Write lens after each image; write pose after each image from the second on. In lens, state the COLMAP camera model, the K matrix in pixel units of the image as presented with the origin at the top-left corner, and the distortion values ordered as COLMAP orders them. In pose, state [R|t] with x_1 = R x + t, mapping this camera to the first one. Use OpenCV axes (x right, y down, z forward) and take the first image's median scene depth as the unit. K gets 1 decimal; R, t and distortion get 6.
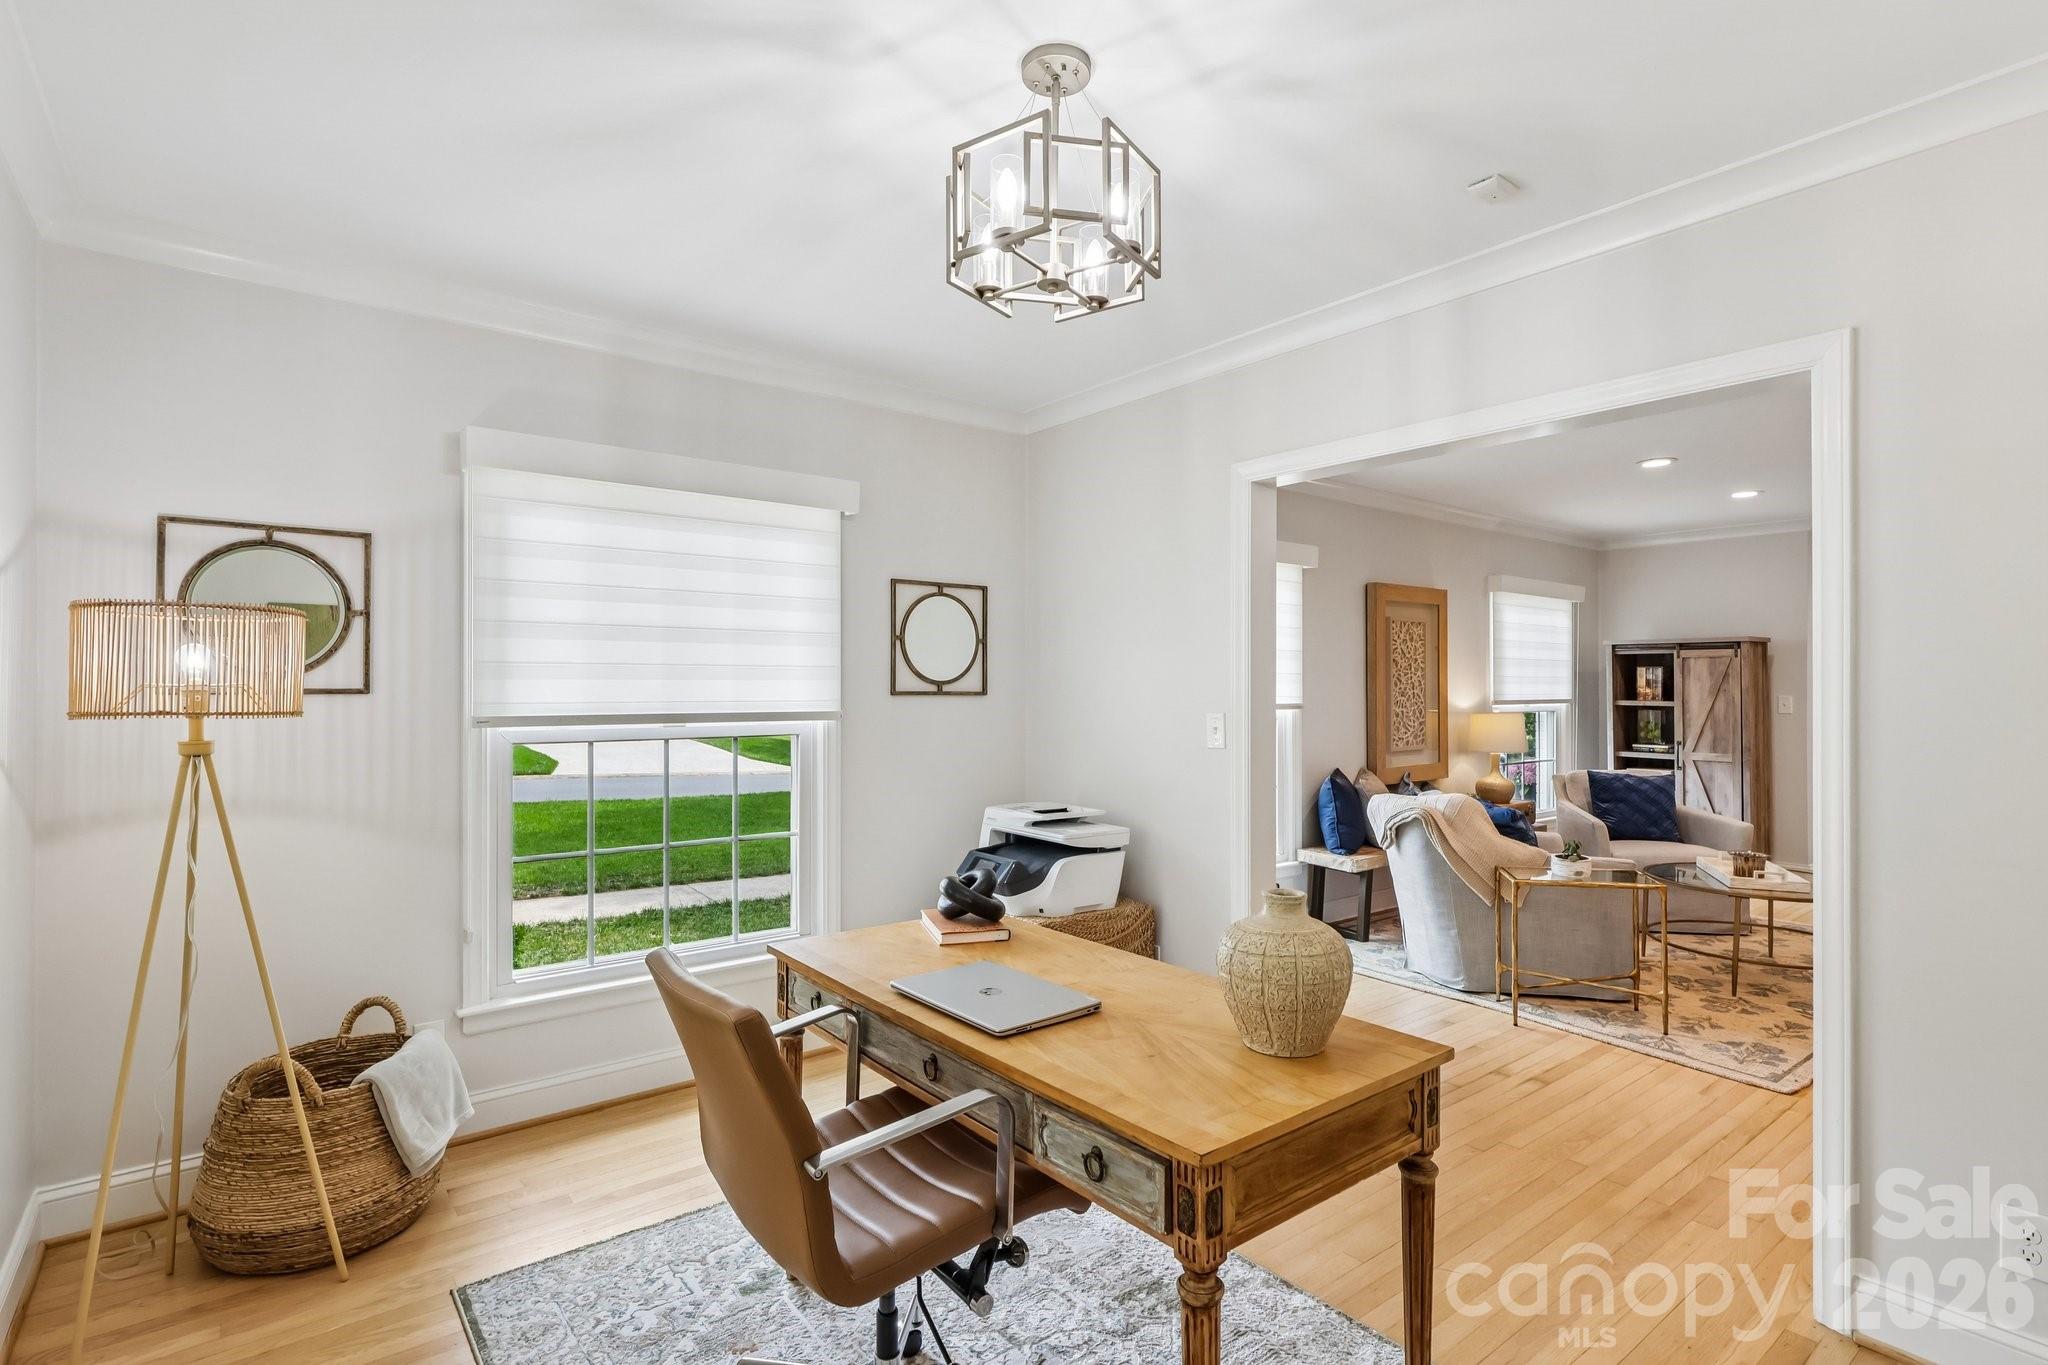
lens RADIAL K [[1006.5, 0, 1022.7], [0, 1006.5, 667.8], [0, 0, 1]] dist [0.008168, 0.000641]
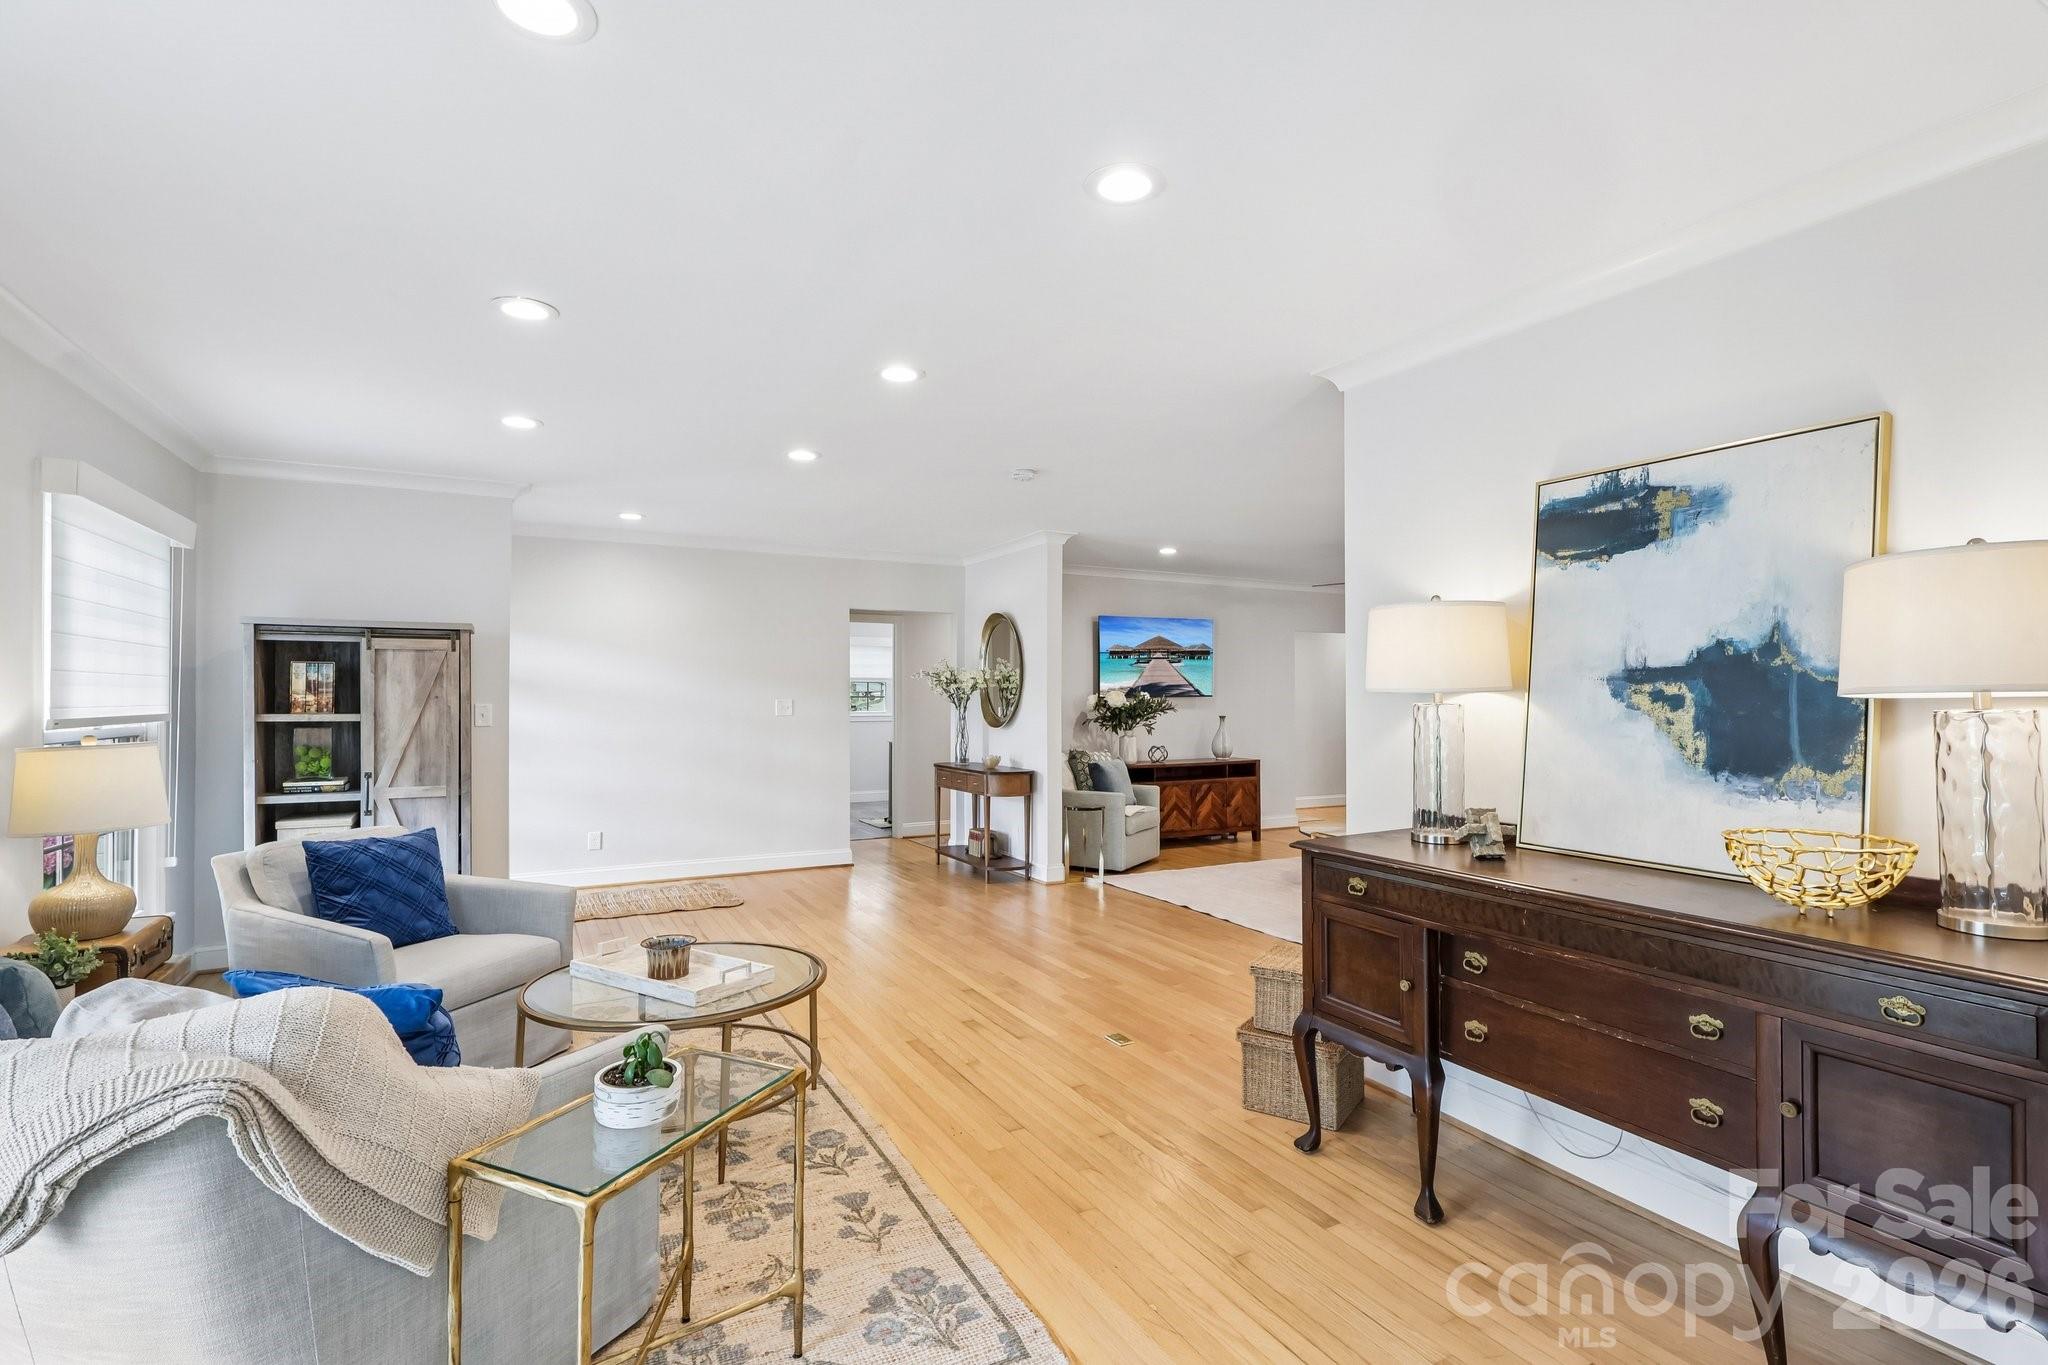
lens RADIAL K [[954.6, 0, 1025.3], [0, 954.6, 693.7], [0, 0, 1]] dist [0.002342, 0.000056]
pose [[0.176235, 0.001800, 0.984347, 0.099129], [-0.015780, 0.999875, 0.000996, 0.012383], [-0.984222, -0.015708, 0.176241, 0.457209]]
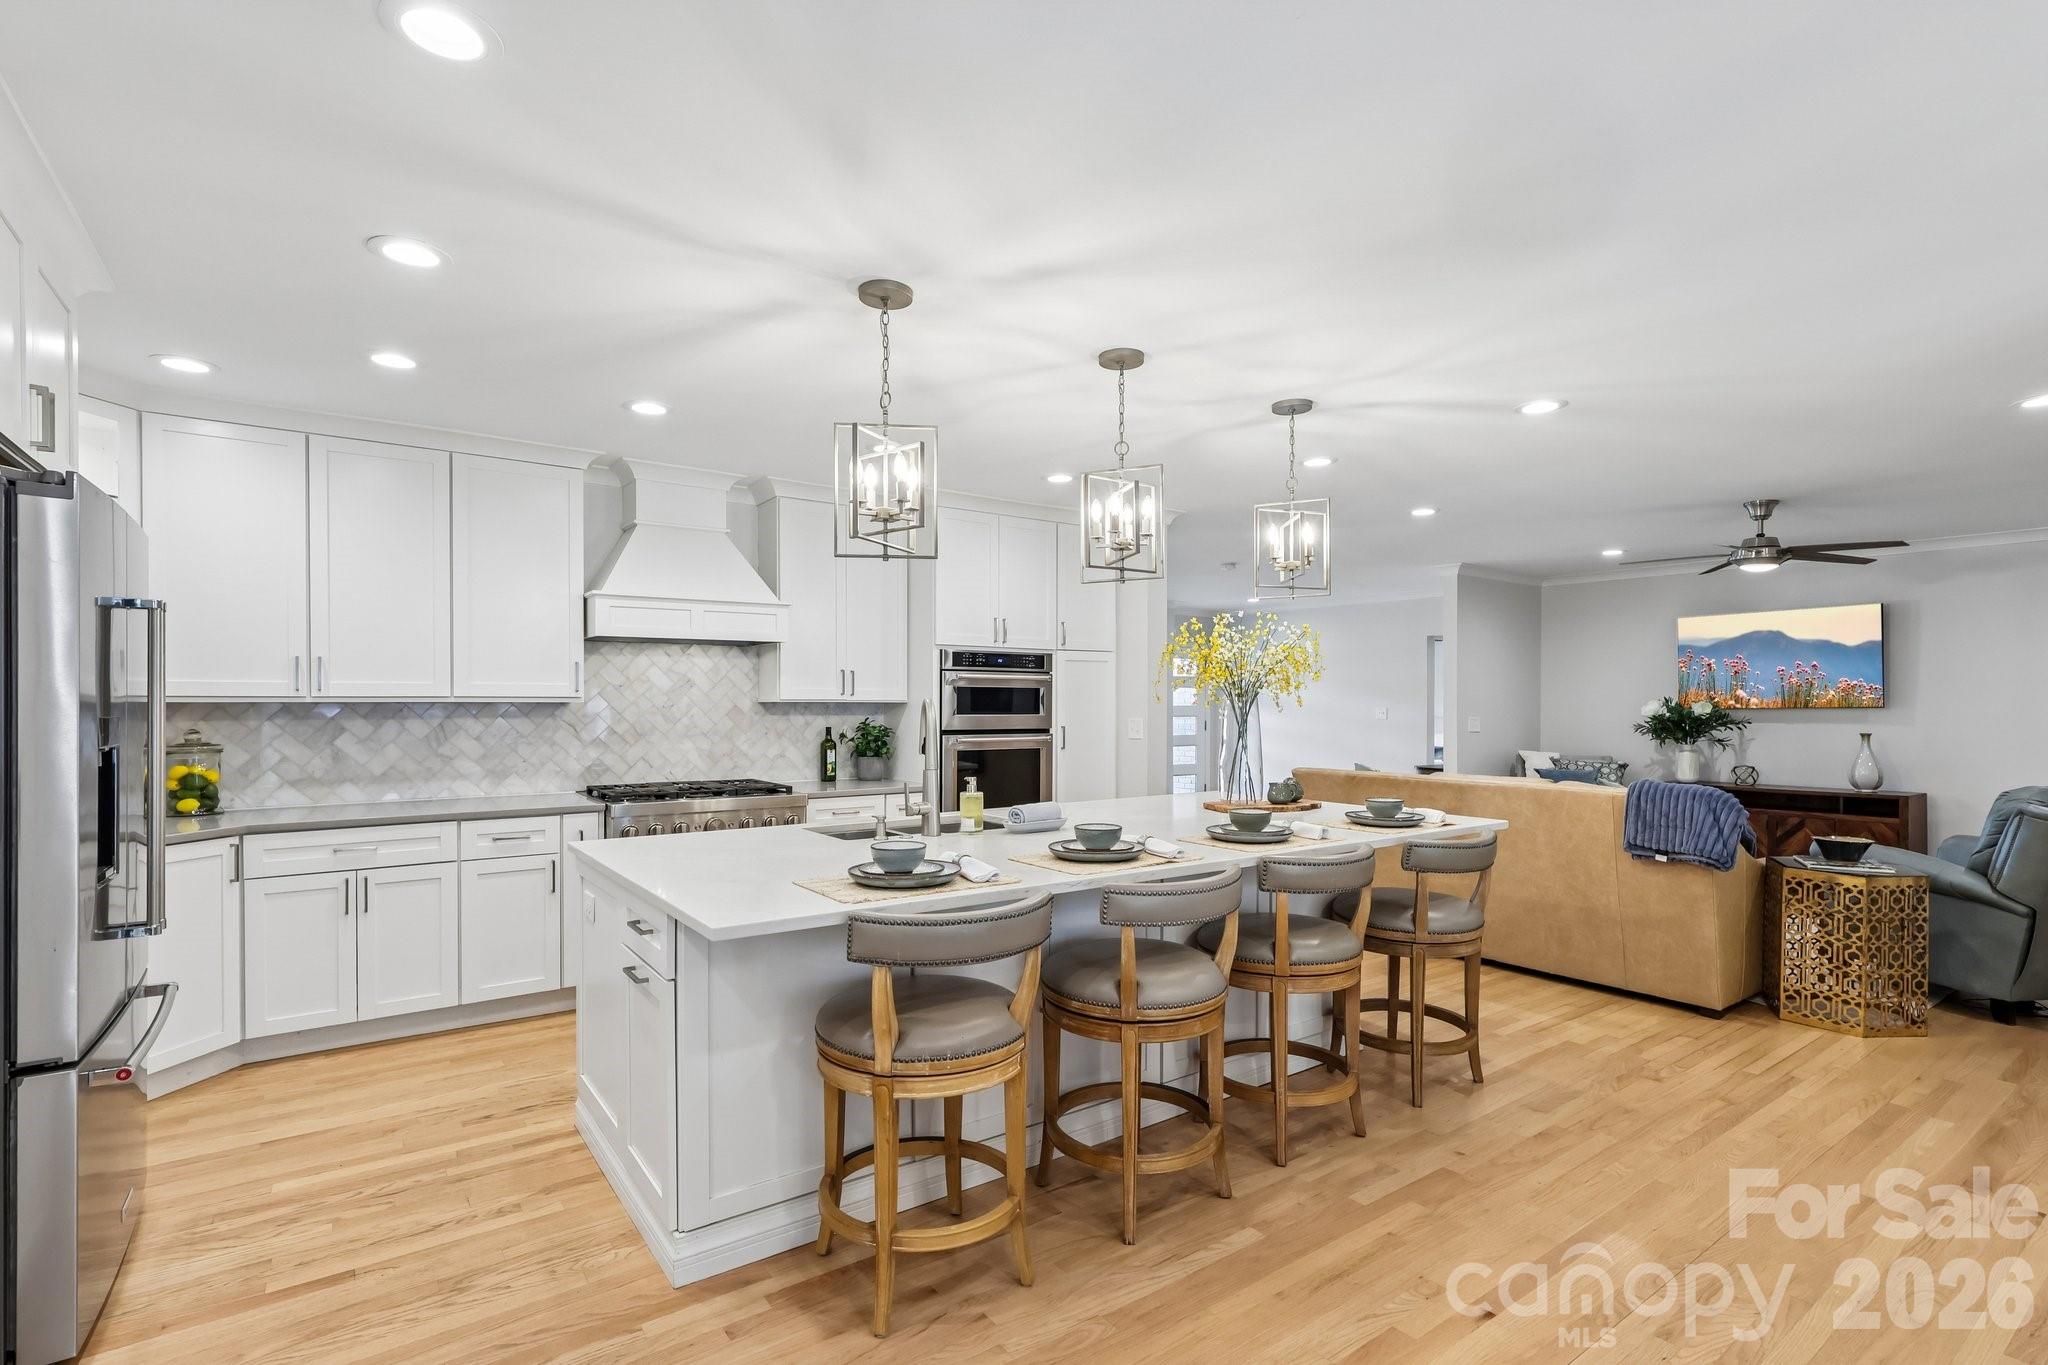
lens RADIAL K [[954.6, 0, 1028.6], [0, 954.6, 703.8], [0, 0, 1]] dist [0.002342, 0.000056]
pose [[0.999066, -0.000303, -0.043211, 0.610530], [0.001035, 0.999856, 0.016915, -0.007474], [0.043200, -0.016944, 0.998923, -0.574349]]
